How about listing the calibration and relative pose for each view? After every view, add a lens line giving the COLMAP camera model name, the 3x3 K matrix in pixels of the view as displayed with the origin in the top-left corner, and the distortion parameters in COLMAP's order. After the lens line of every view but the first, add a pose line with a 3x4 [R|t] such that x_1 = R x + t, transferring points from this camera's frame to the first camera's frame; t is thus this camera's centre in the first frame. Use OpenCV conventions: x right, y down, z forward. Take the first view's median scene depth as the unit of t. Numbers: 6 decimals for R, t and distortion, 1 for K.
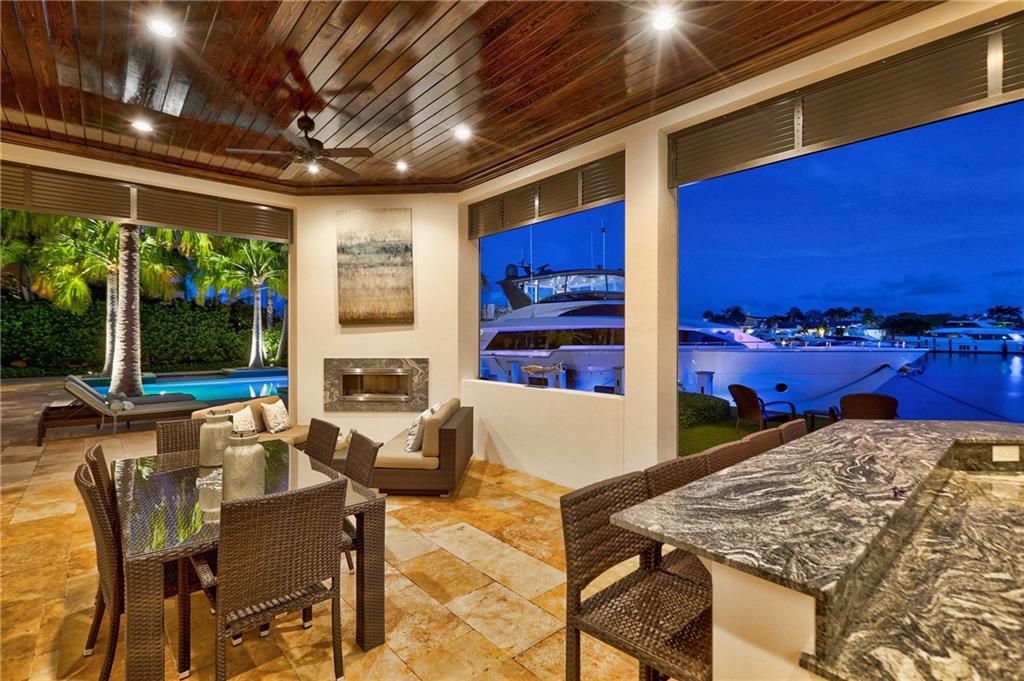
lens RADIAL K [[459.6, 0, 512.0], [0, 459.6, 340.5], [0, 0, 1]] dist [0.000231, -0.000083]
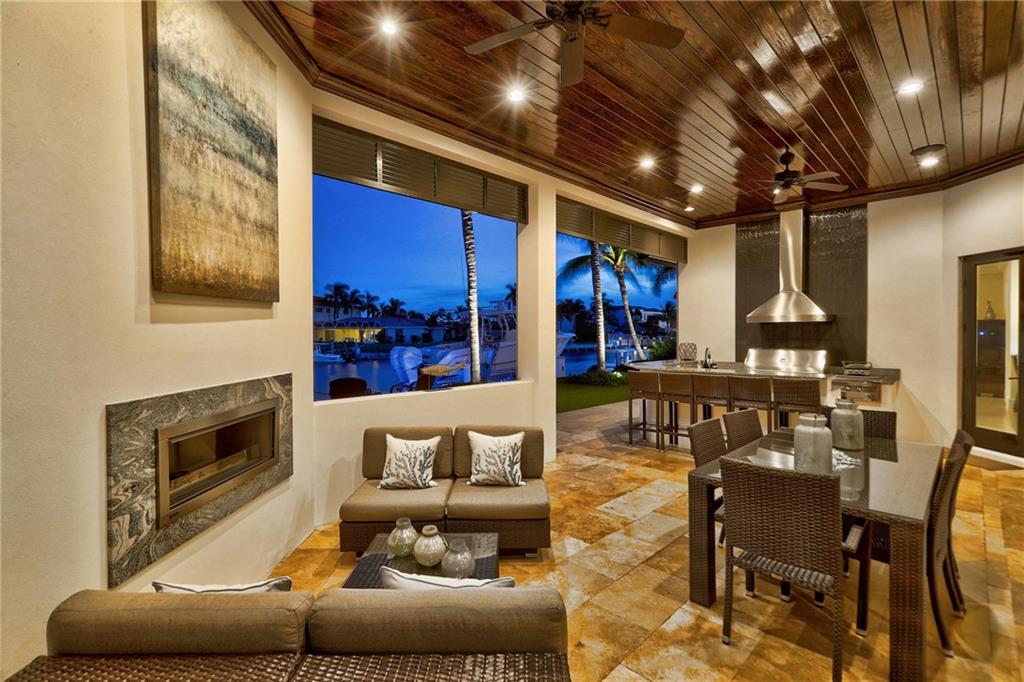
lens RADIAL K [[459.6, 0, 512.0], [0, 459.6, 341.0], [0, 0, 1]] dist [0.000231, -0.000083]
pose [[-0.047185, -0.013617, 0.998793, -0.777994], [0.011674, 0.999831, 0.014182, -0.002807], [-0.998818, 0.012329, -0.047018, 0.841954]]
